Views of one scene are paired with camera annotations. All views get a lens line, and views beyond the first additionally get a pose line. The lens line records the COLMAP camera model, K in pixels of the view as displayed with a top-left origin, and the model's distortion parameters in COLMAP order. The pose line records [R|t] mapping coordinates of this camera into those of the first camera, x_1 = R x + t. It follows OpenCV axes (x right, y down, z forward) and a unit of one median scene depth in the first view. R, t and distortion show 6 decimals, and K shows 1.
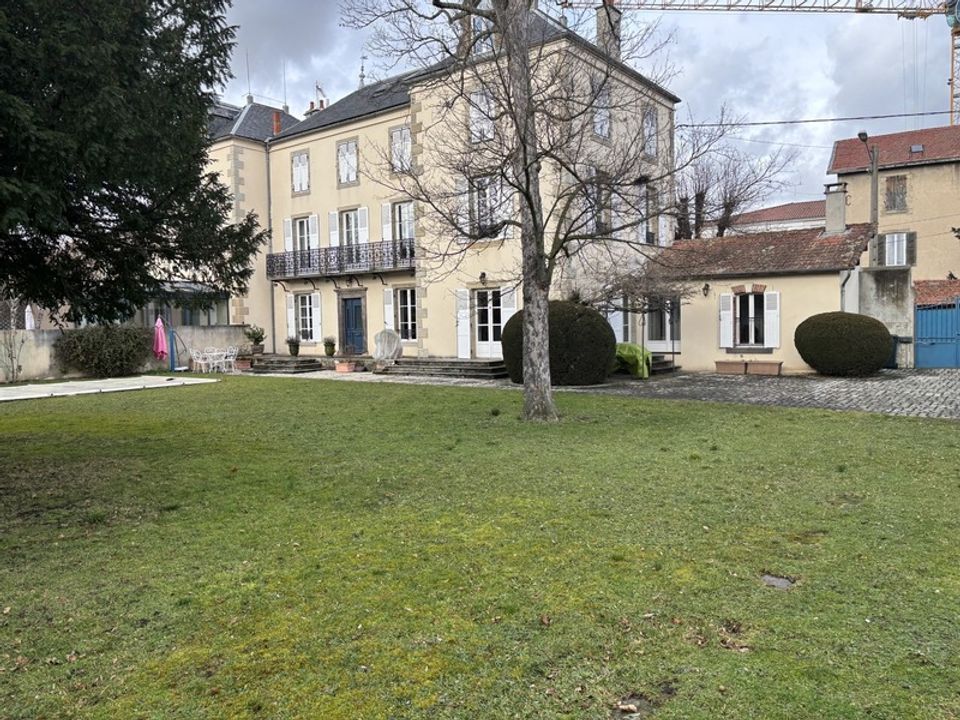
lens RADIAL K [[722.1, 0, 480.6], [0, 722.1, 354.5], [0, 0, 1]] dist [0.033916, -0.026716]
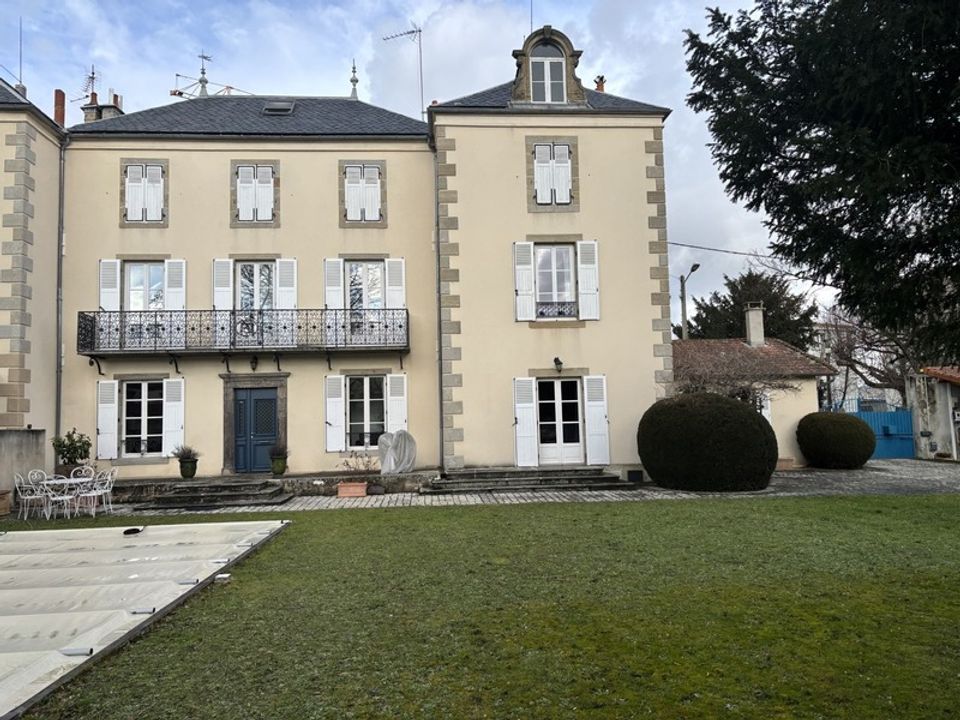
lens RADIAL K [[722.1, 0, 478.4], [0, 722.1, 367.6], [0, 0, 1]] dist [0.033916, -0.026716]
pose [[0.746781, 0.050615, 0.663142, -0.480101], [0.040859, 0.991725, -0.121706, -0.006176], [-0.663814, 0.117983, 0.738533, 0.369537]]
